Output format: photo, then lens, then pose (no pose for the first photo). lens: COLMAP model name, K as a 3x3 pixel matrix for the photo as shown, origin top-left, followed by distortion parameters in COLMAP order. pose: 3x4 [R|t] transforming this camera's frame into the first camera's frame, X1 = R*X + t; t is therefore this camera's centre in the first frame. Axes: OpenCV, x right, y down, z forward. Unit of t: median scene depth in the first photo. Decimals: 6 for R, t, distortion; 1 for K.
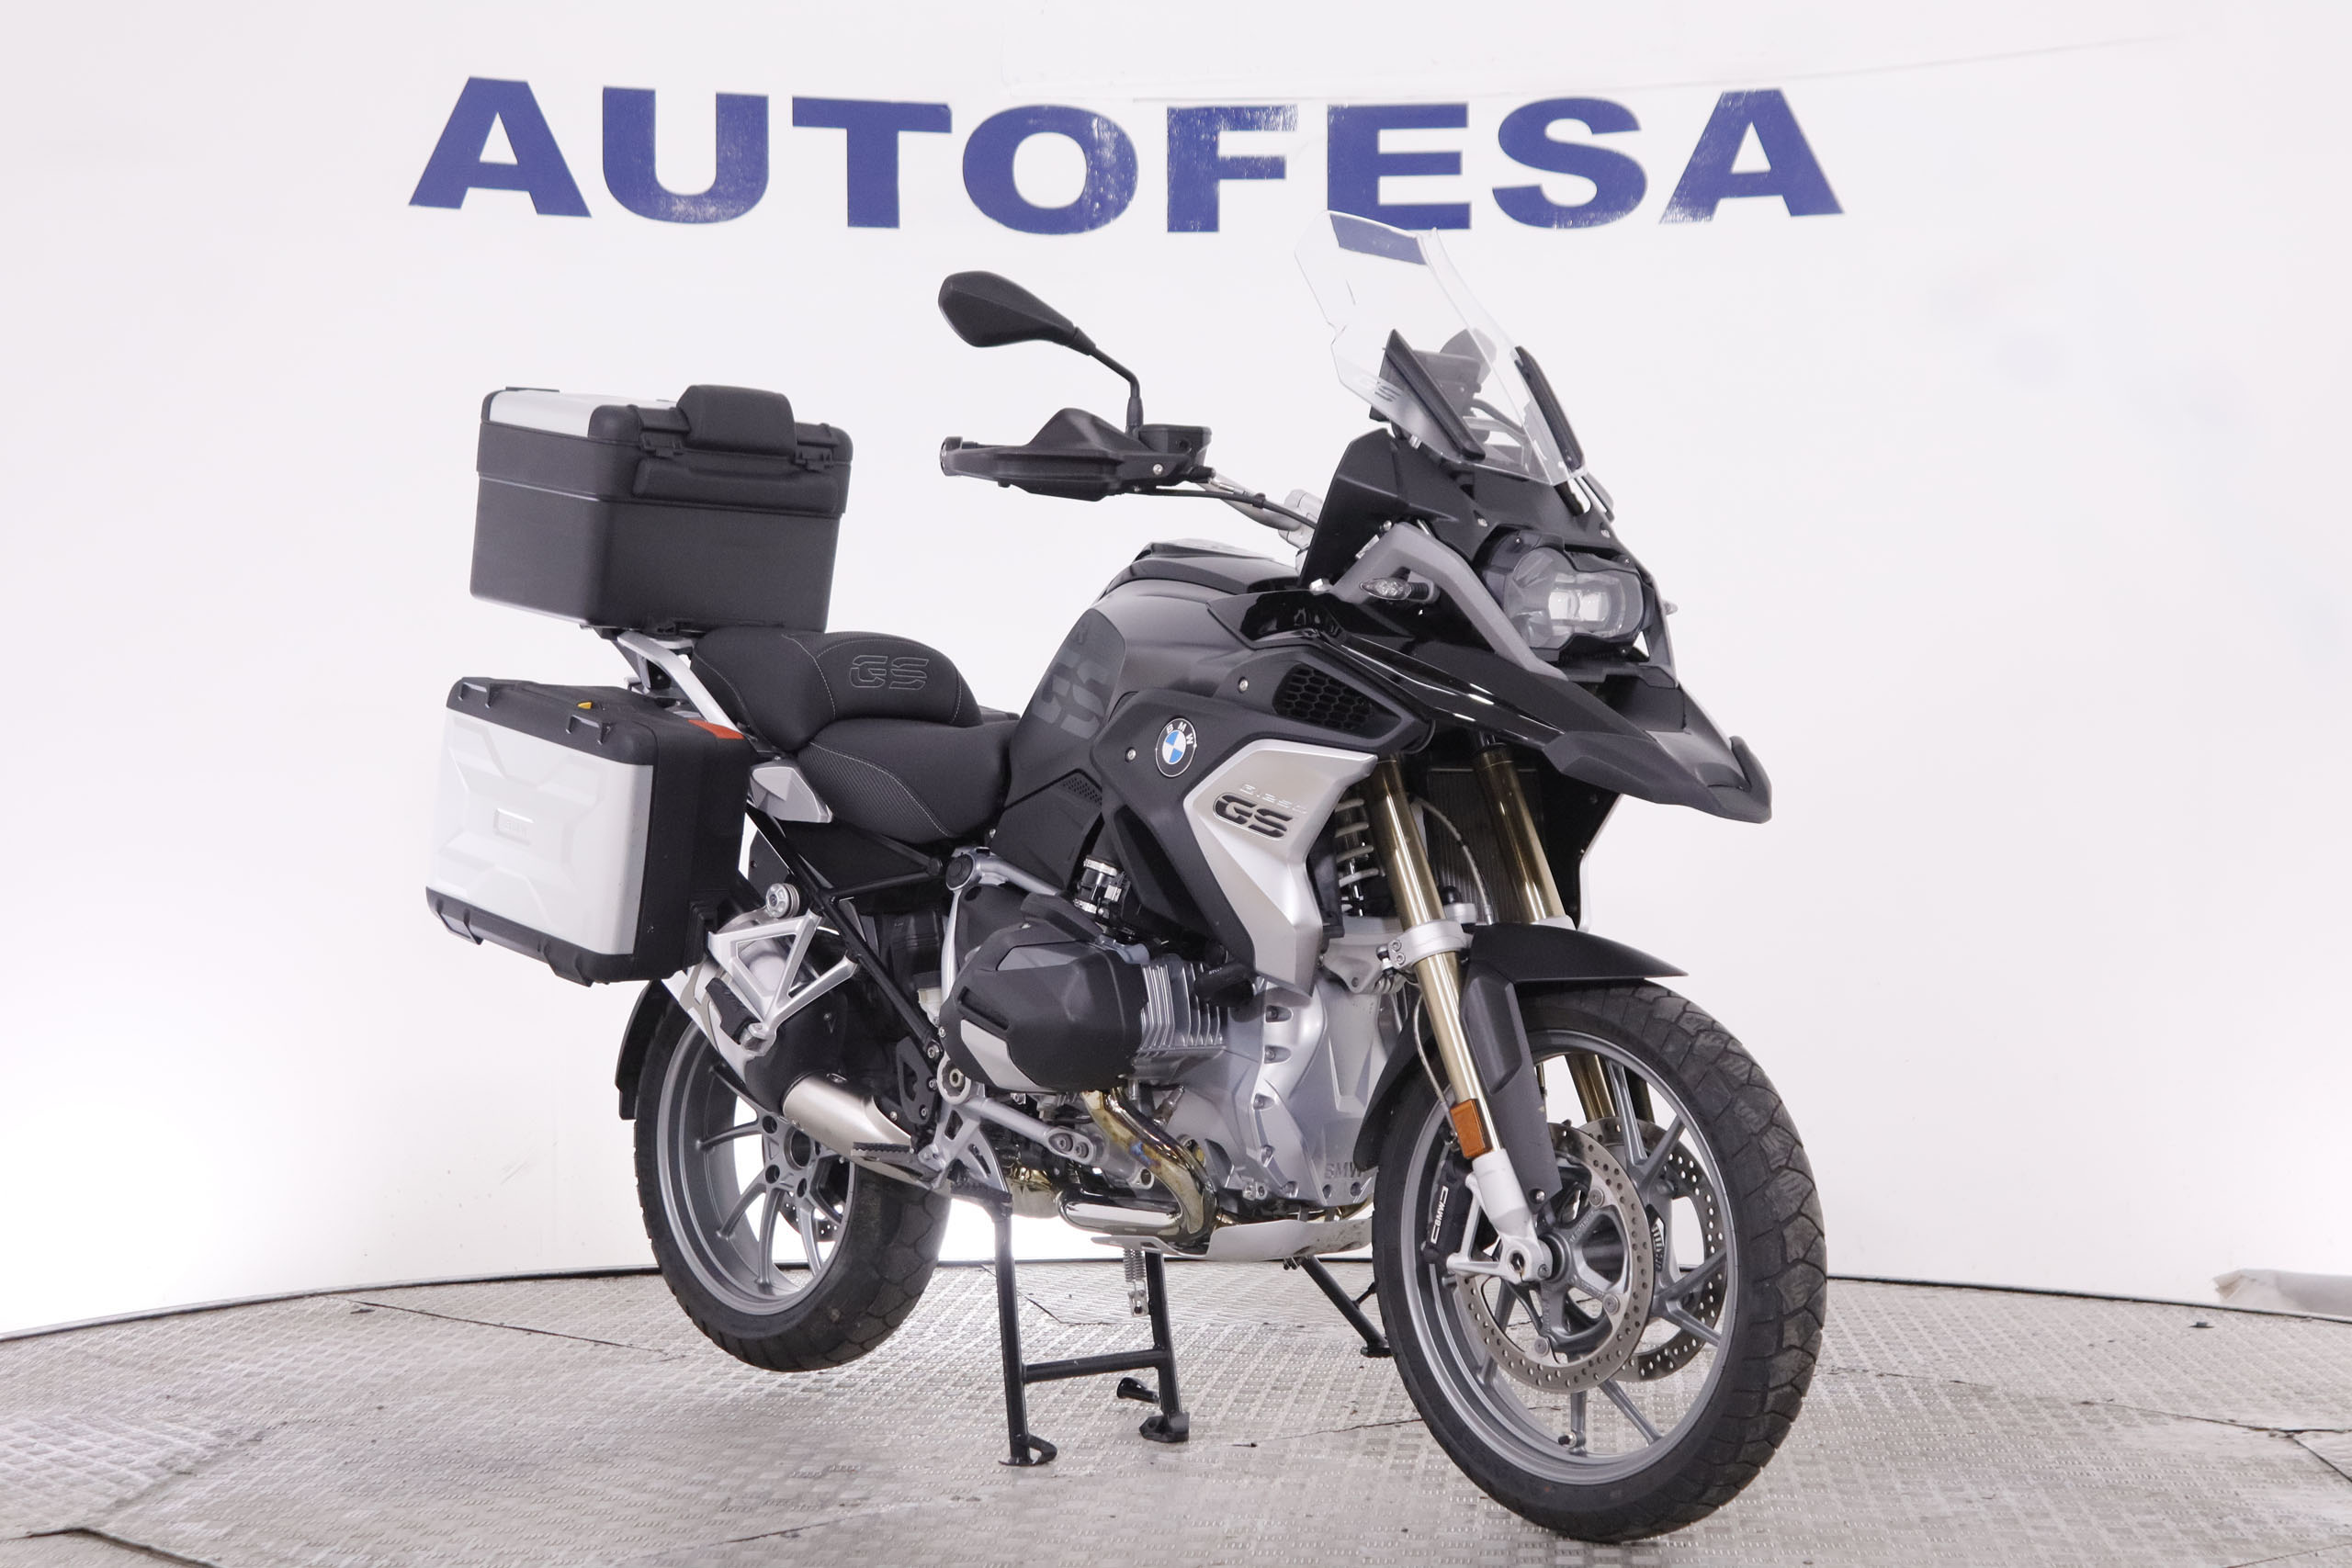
lens RADIAL K [[3841.1, 0, 1174.5], [0, 3841.1, 833.4], [0, 0, 1]] dist [-0.024399, -1.045936]
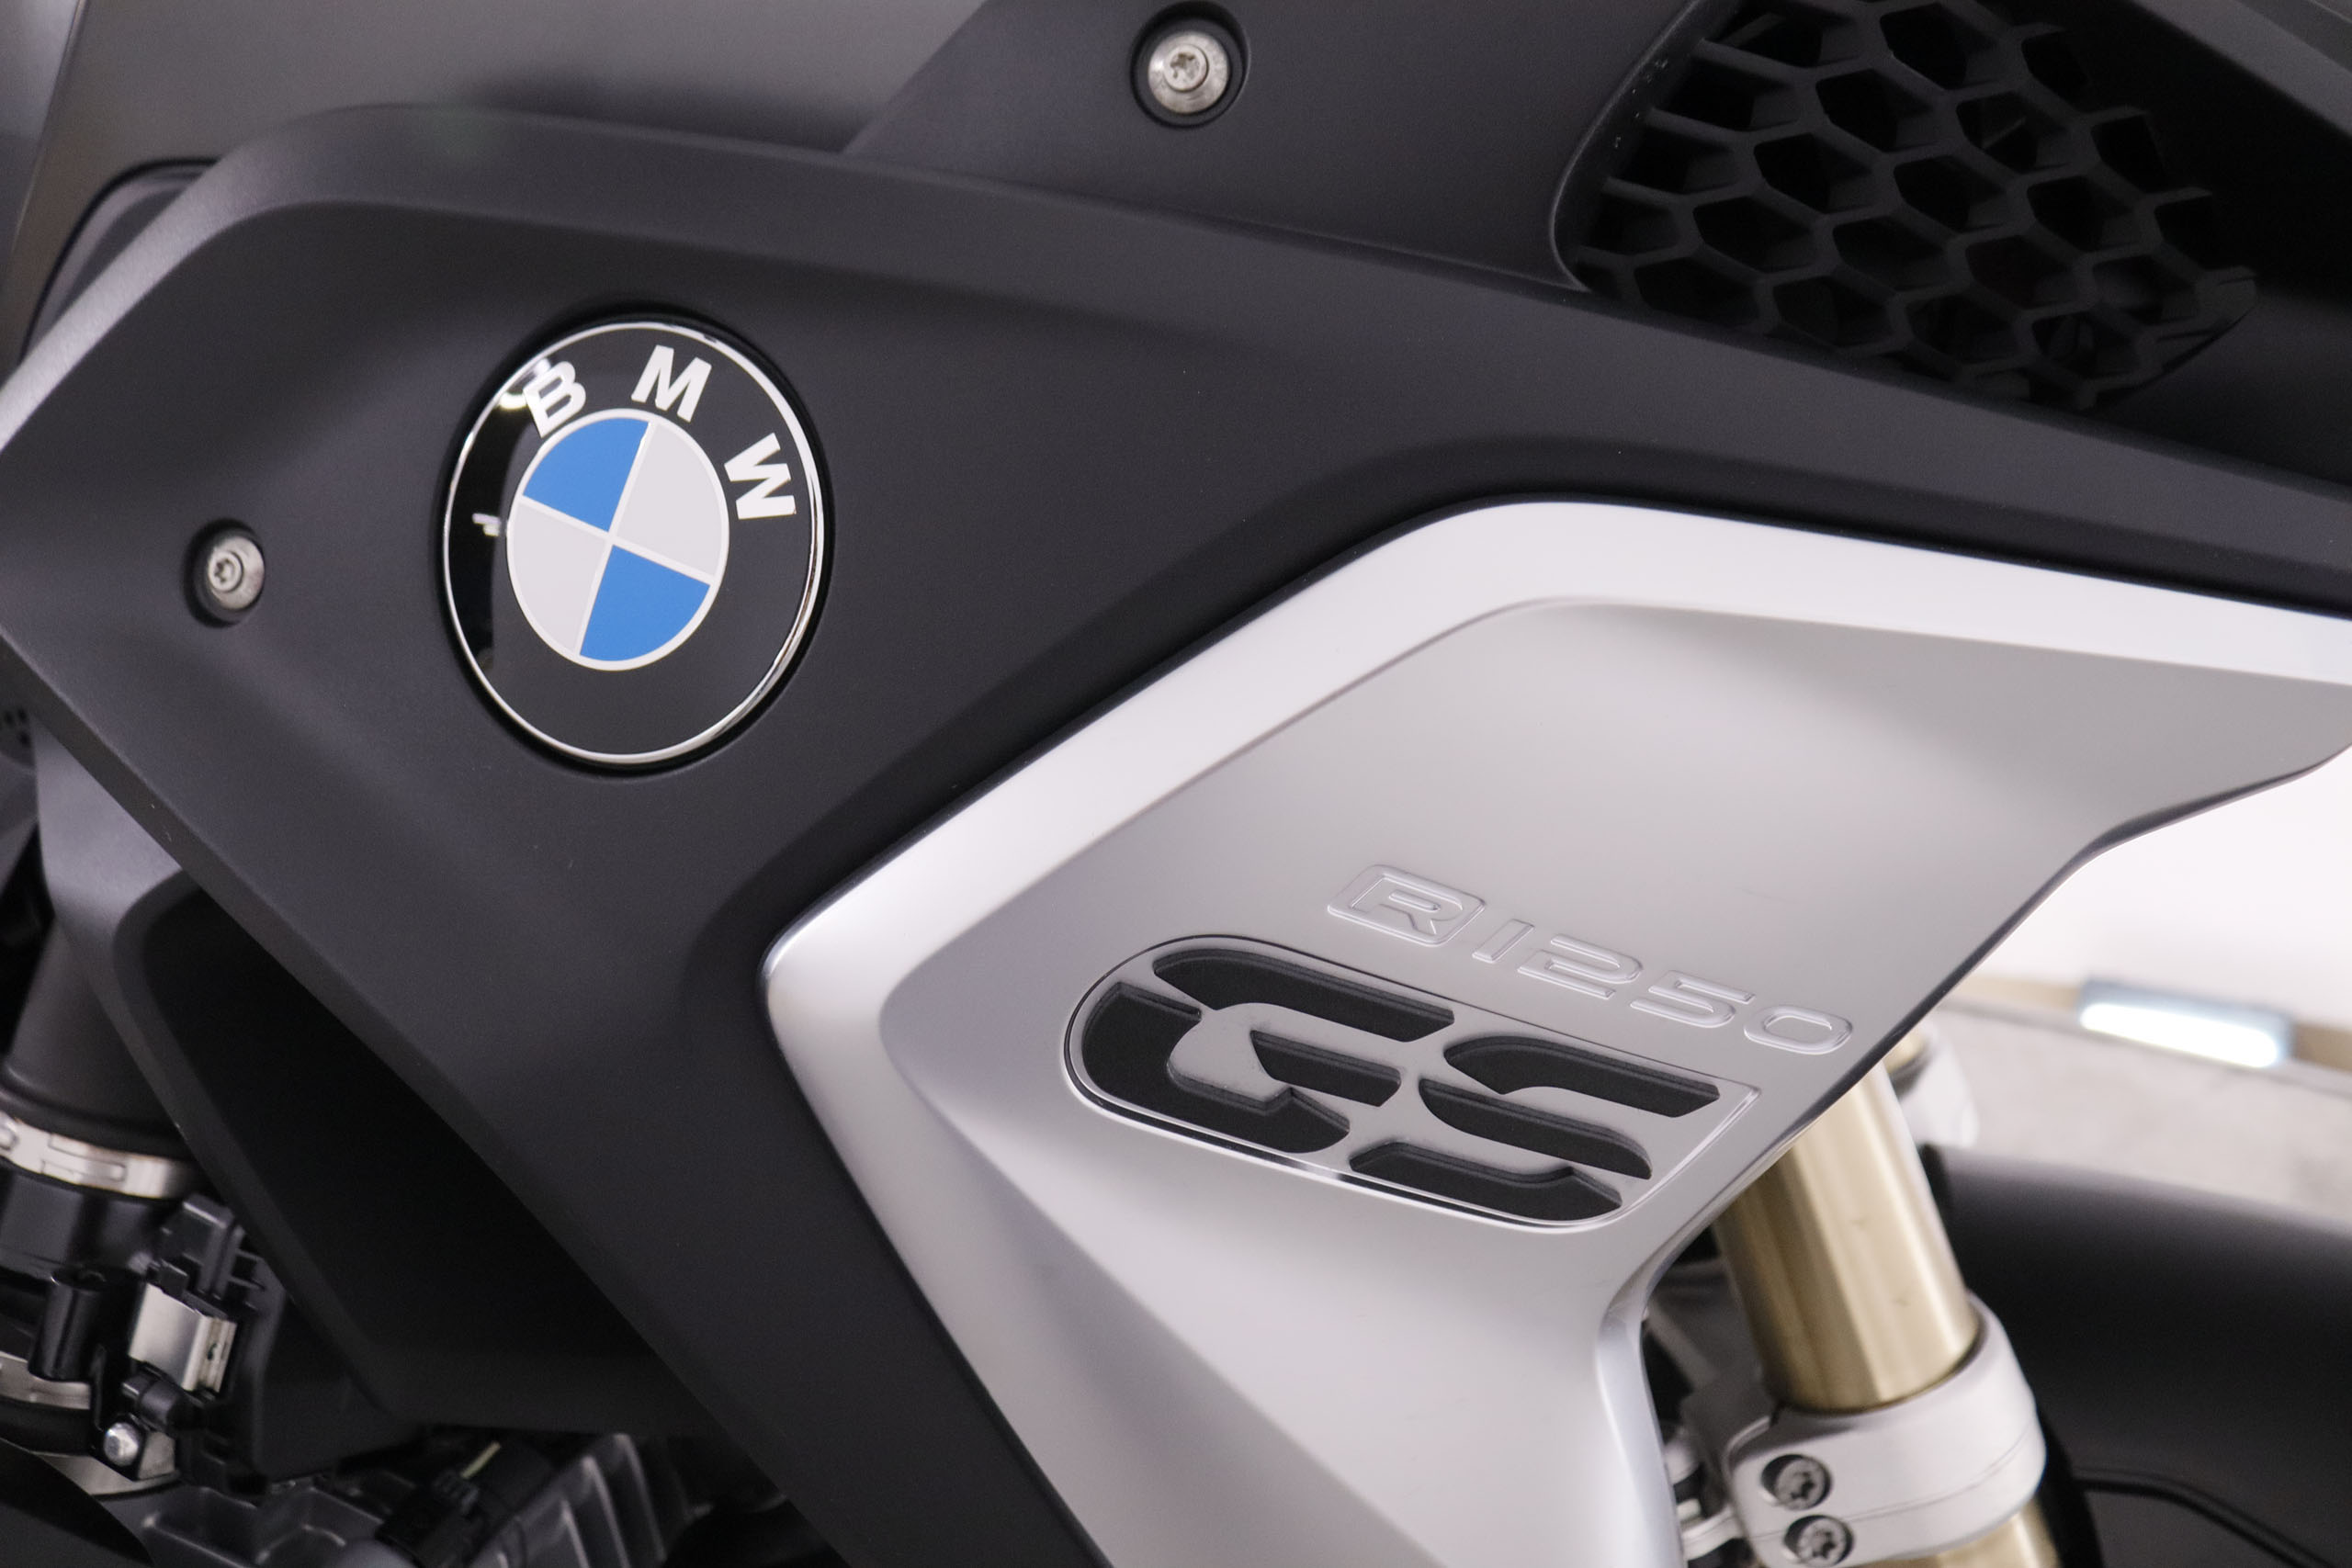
lens RADIAL K [[1911.2, 0, 1176.0], [0, 1911.2, 784.0], [0, 0, 1]] dist [-0.110927, 0.002401]
pose [[0.858782, -0.088788, 0.504589, -0.017385], [0.005171, 0.986321, 0.164753, -0.025144], [-0.512315, -0.138878, 0.847494, 0.946760]]
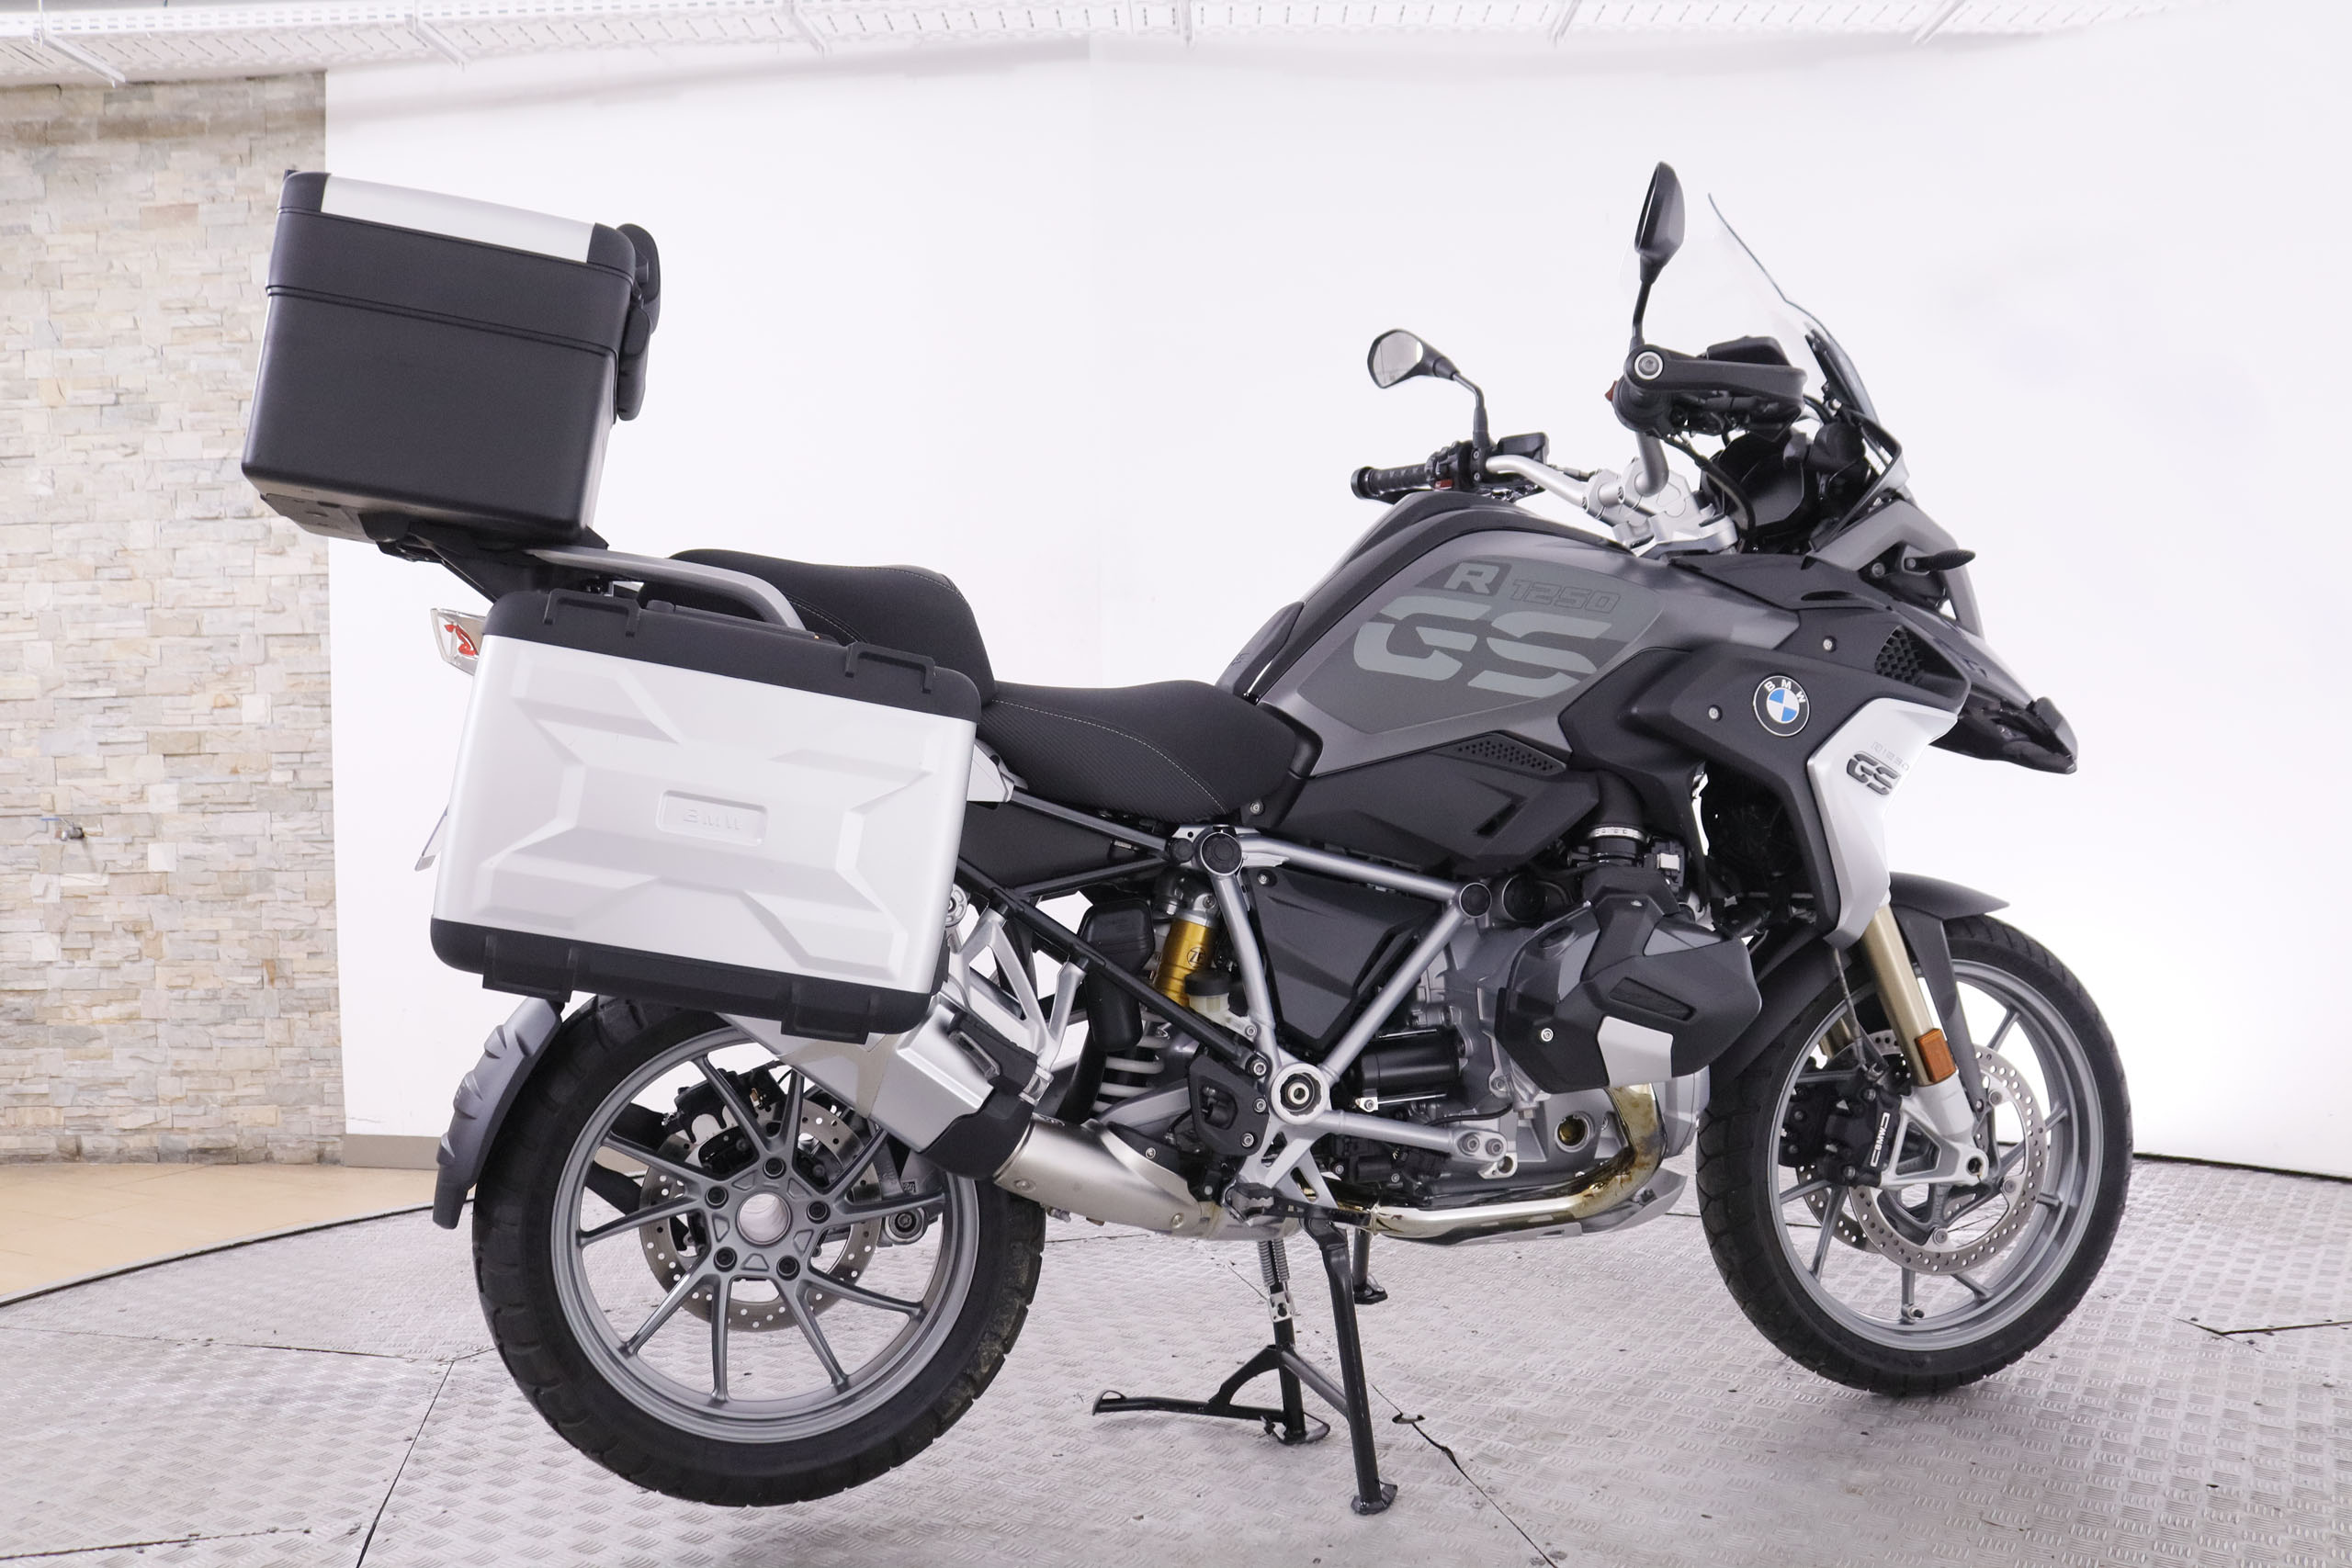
lens RADIAL K [[1911.2, 0, 1176.0], [0, 1911.2, 784.0], [0, 0, 1]] dist [-0.110927, 0.002401]
pose [[0.474363, -0.022564, 0.880040, -0.496939], [0.025734, 0.999600, 0.011758, -0.012446], [-0.879953, 0.017070, 0.474754, 0.922093]]
